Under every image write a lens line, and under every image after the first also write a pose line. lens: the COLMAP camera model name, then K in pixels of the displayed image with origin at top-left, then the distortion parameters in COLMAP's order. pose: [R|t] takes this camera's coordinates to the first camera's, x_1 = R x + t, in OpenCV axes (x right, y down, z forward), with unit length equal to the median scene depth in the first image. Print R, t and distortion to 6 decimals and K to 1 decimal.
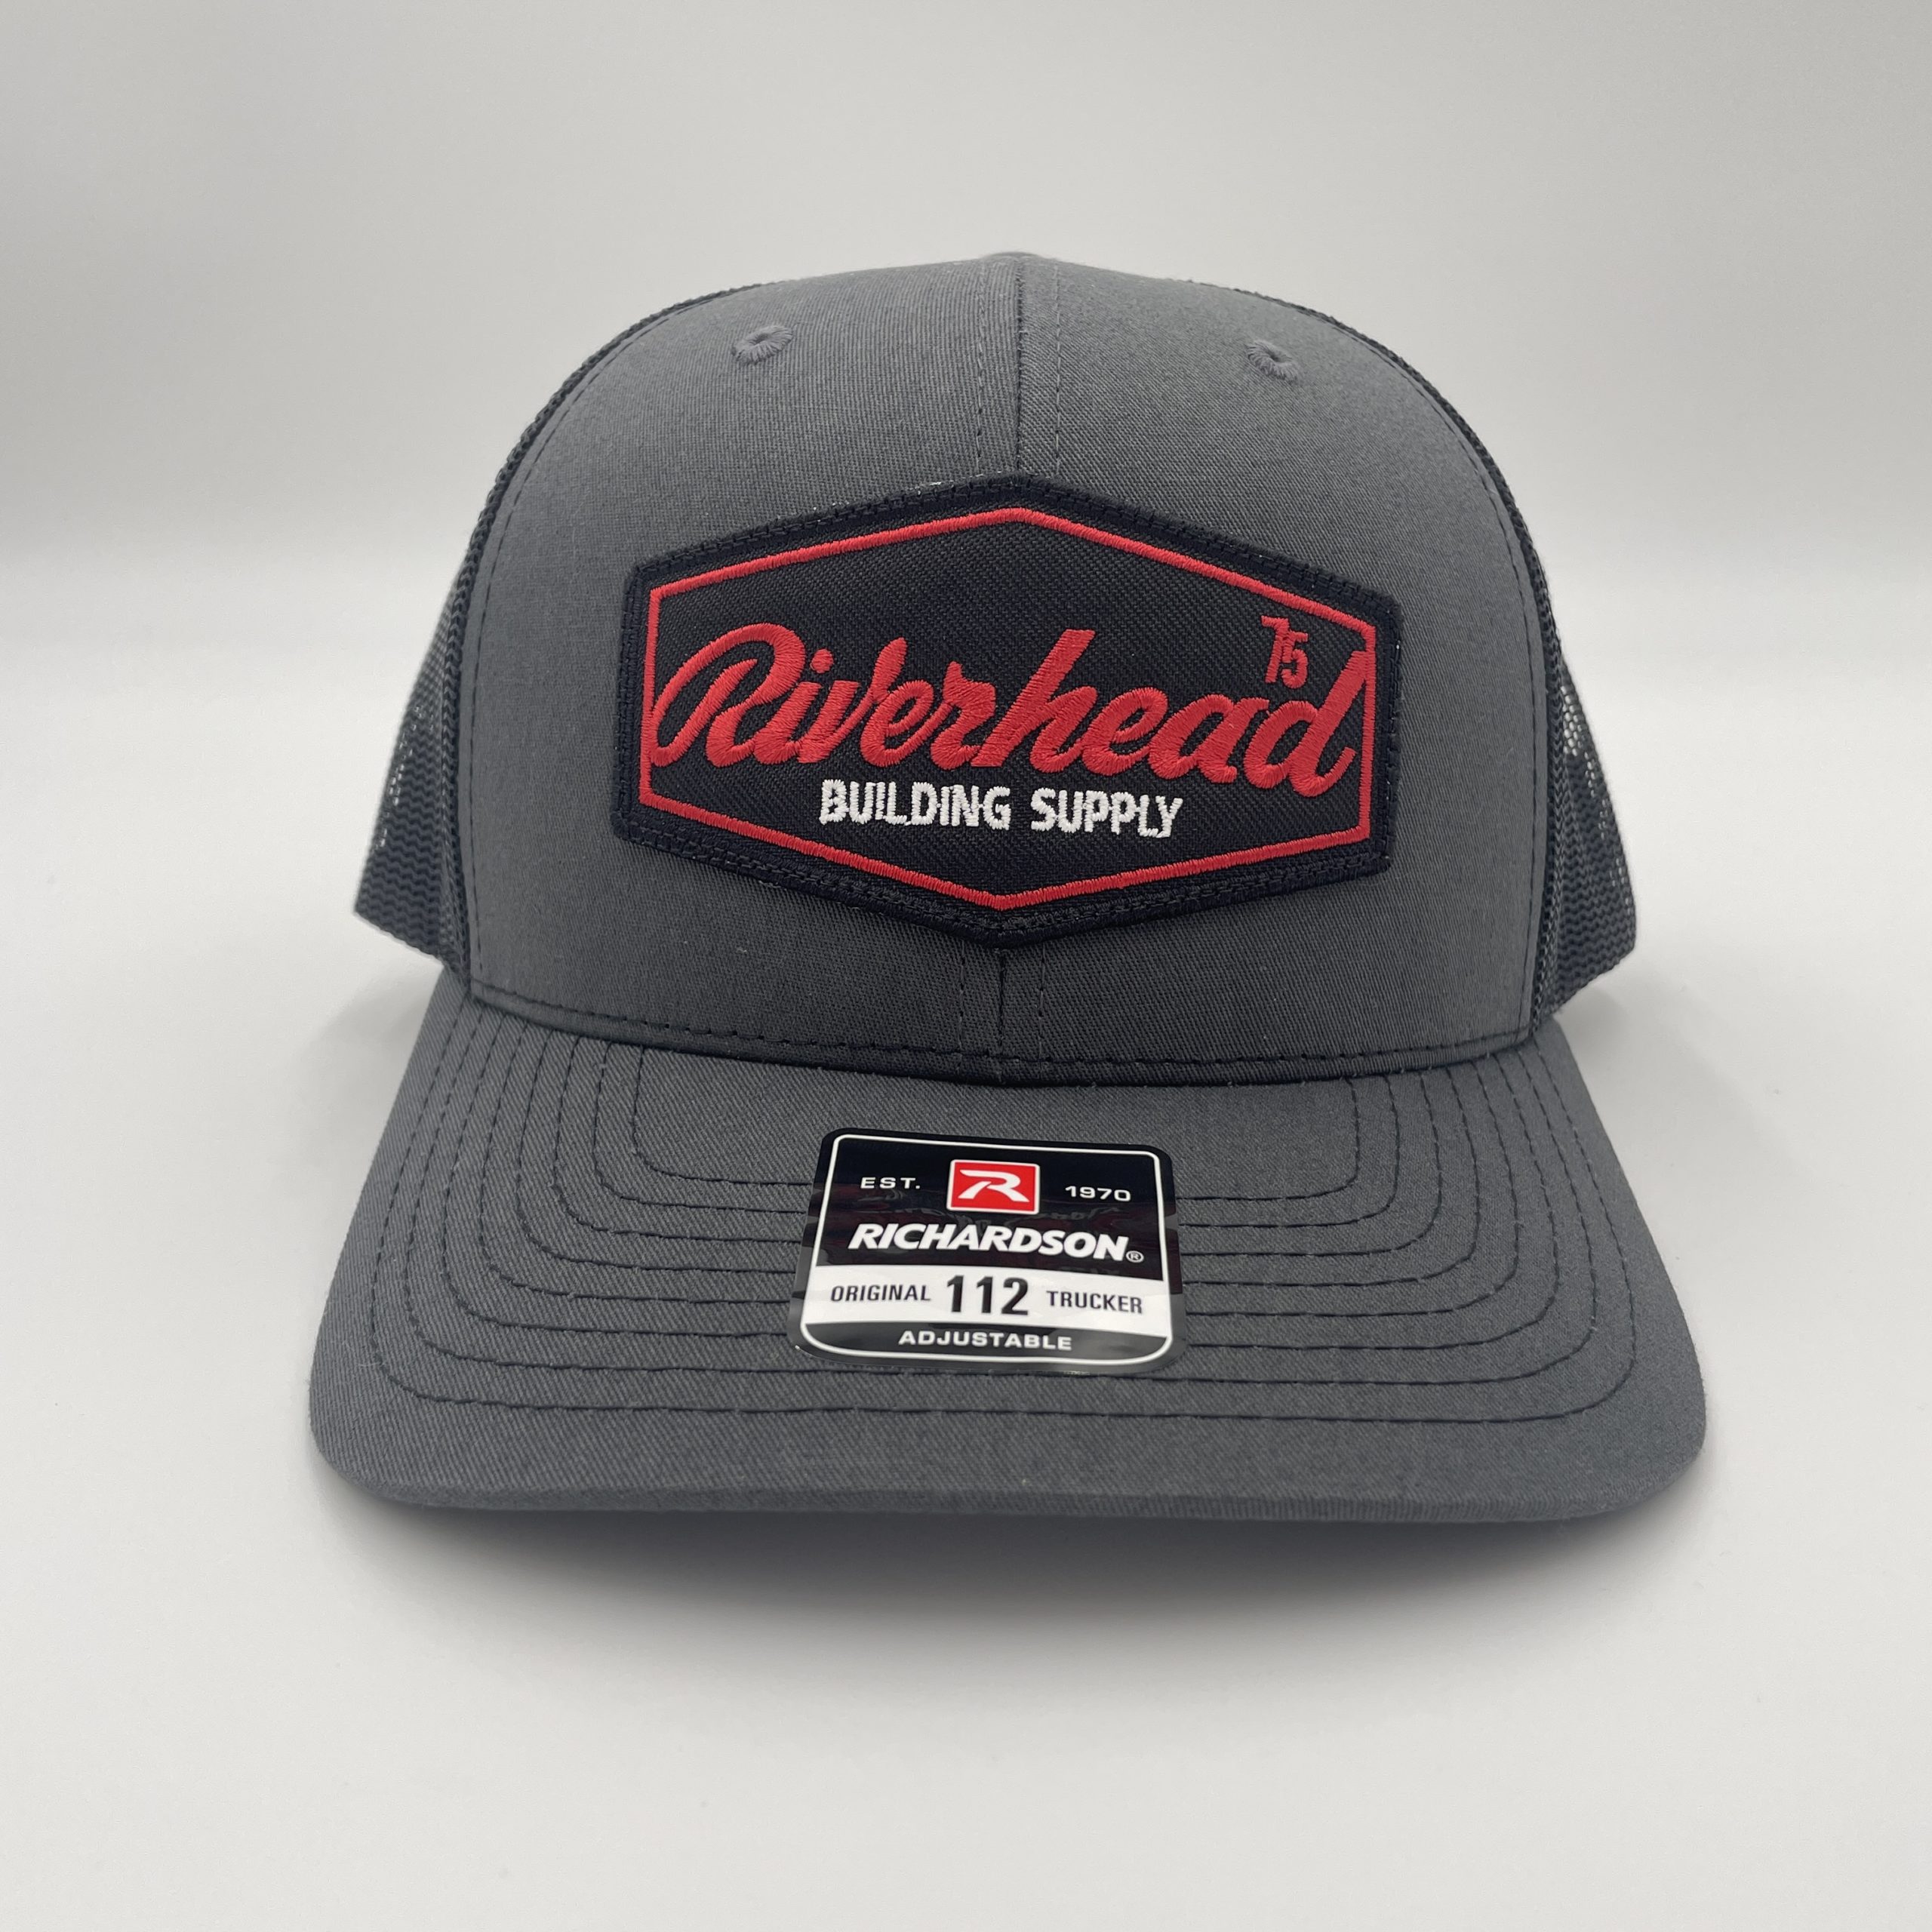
lens RADIAL K [[2022.2, 0, 966.0], [0, 2022.2, 966.0], [0, 0, 1]] dist [0.116298, -0.315234]
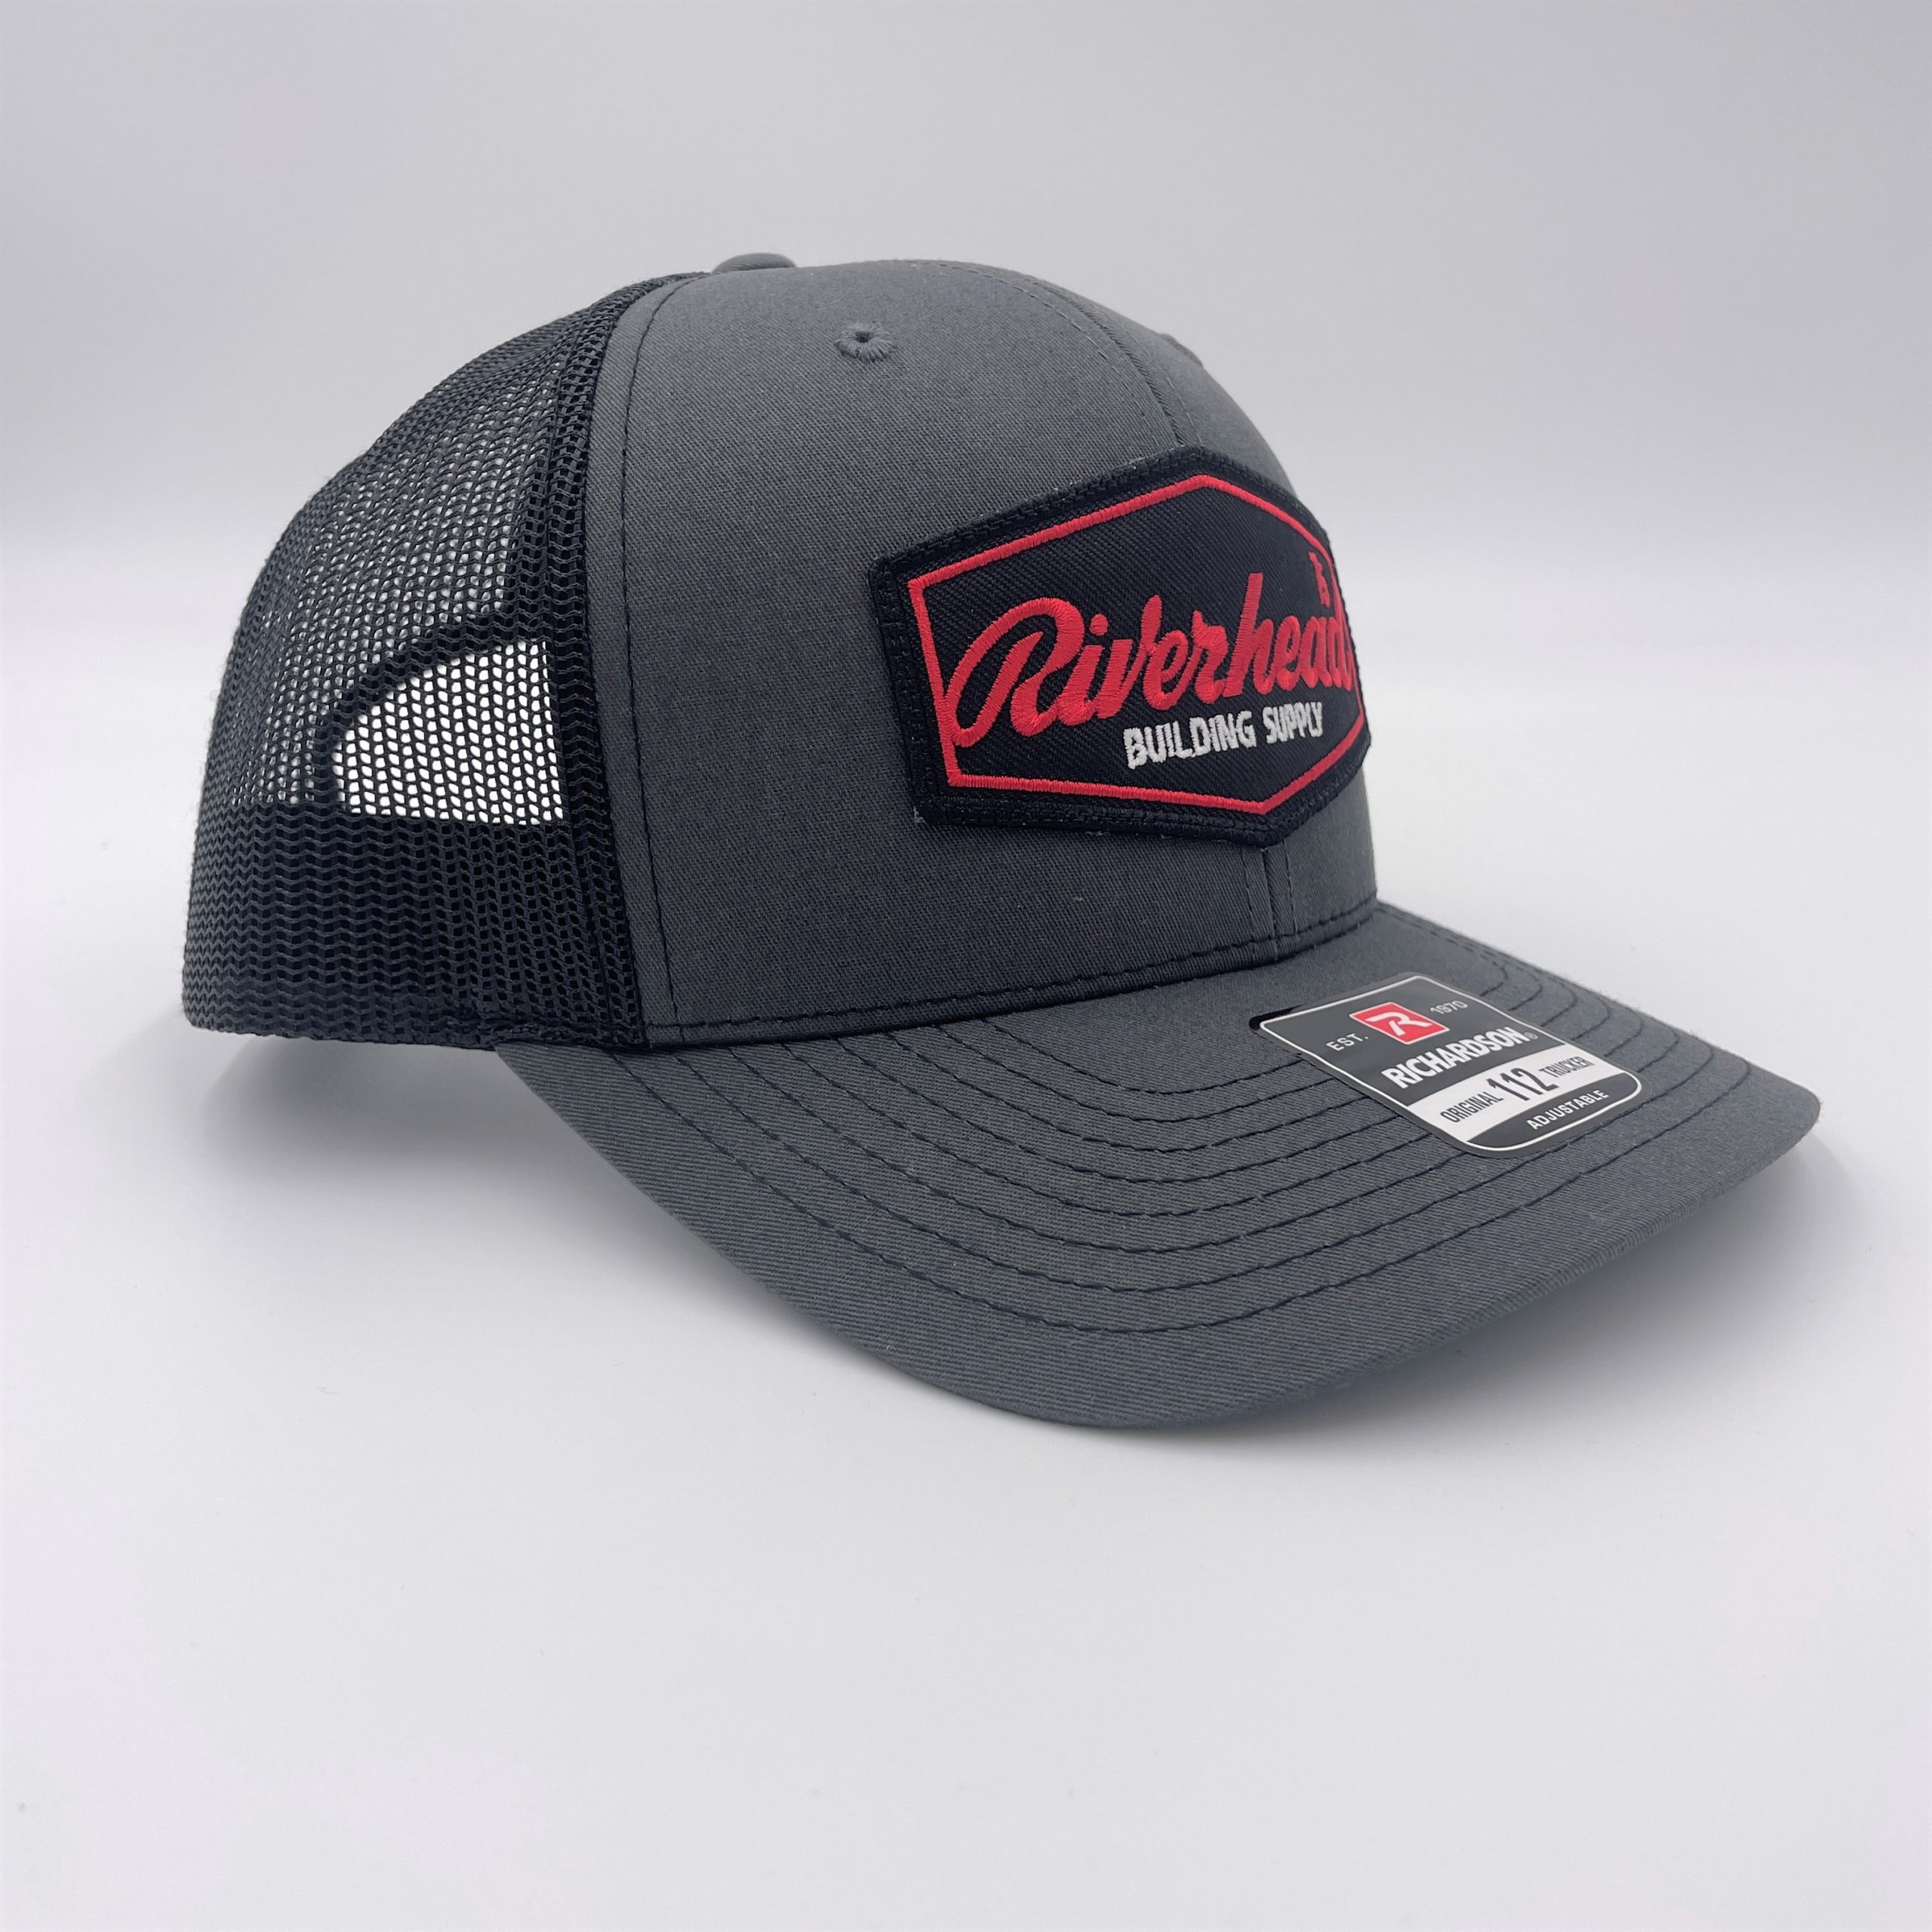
lens RADIAL K [[2022.2, 0, 966.0], [0, 2022.2, 966.0], [0, 0, 1]] dist [0.116298, -0.315234]
pose [[0.708792, -0.223136, 0.669197, -0.908591], [0.223269, 0.970845, 0.087239, -0.083003], [-0.669153, 0.087577, 0.737947, 0.249558]]
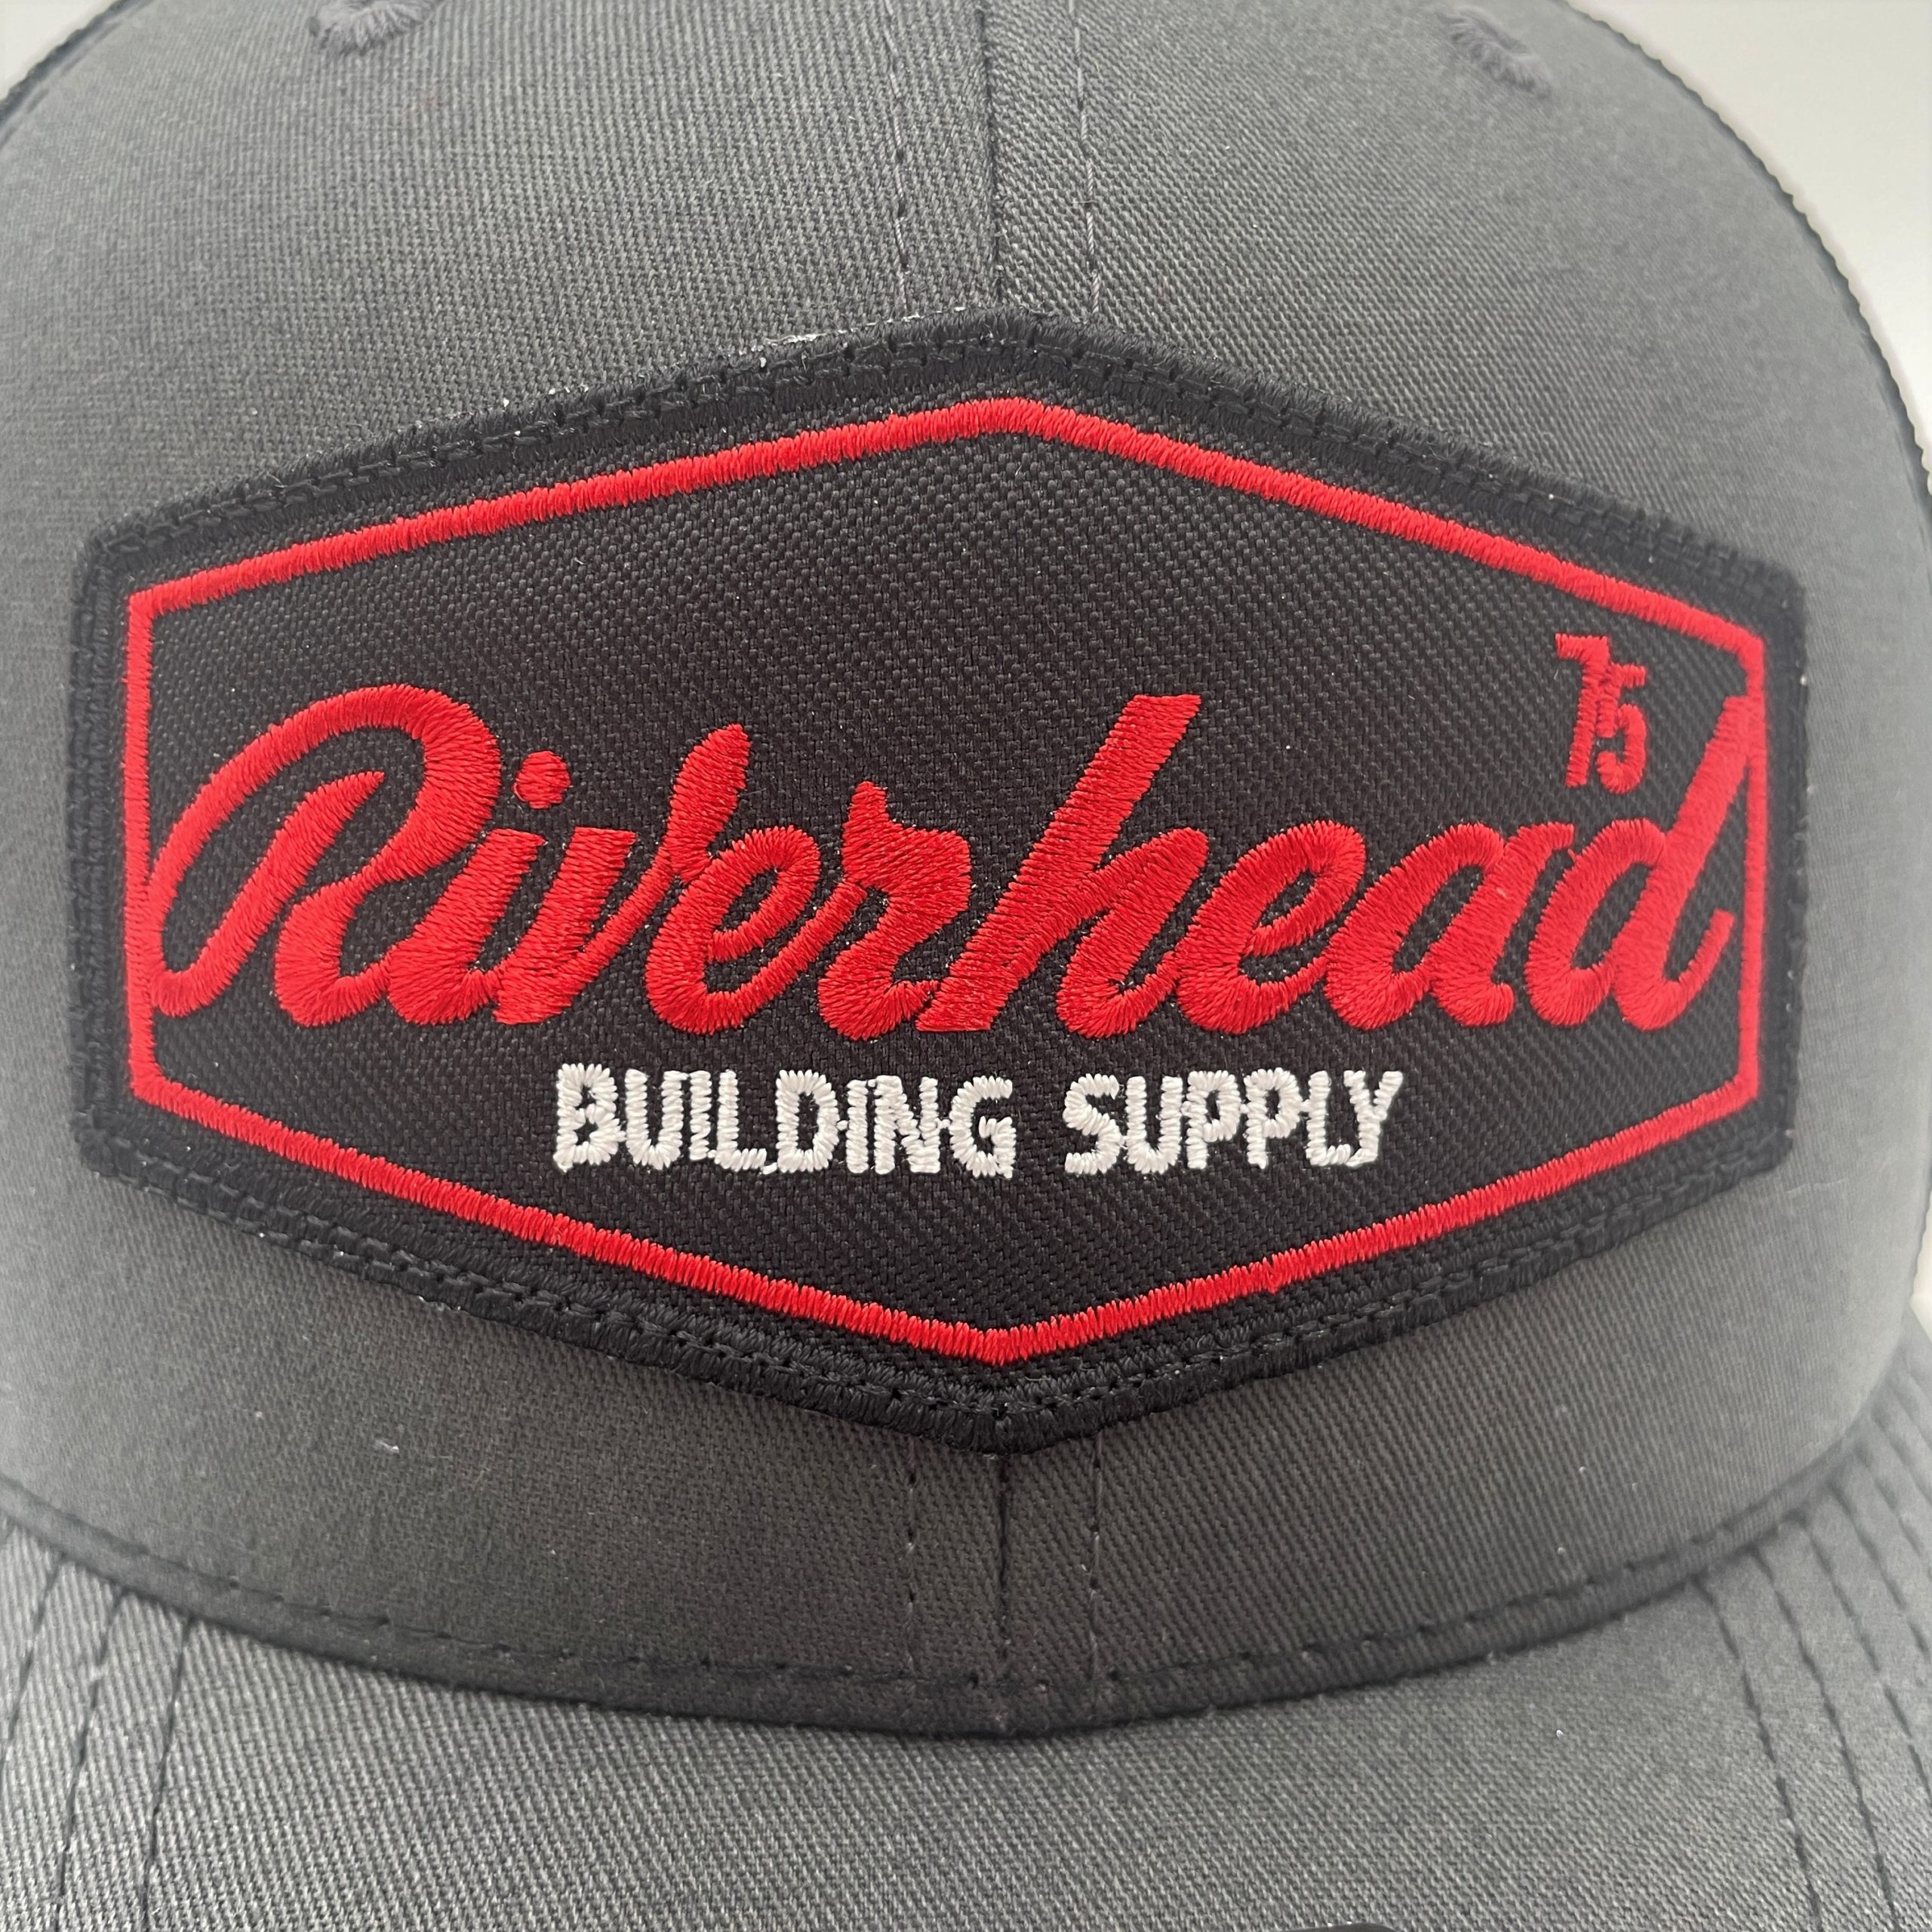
lens RADIAL K [[2092.3, 0, 977.8], [0, 2092.3, 972.6], [0, 0, 1]] dist [0.099914, -0.343109]
pose [[0.994627, -0.040768, 0.095157, -0.025266], [0.032543, 0.995725, 0.086440, -0.145862], [-0.098274, -0.082879, 0.991702, 0.567627]]
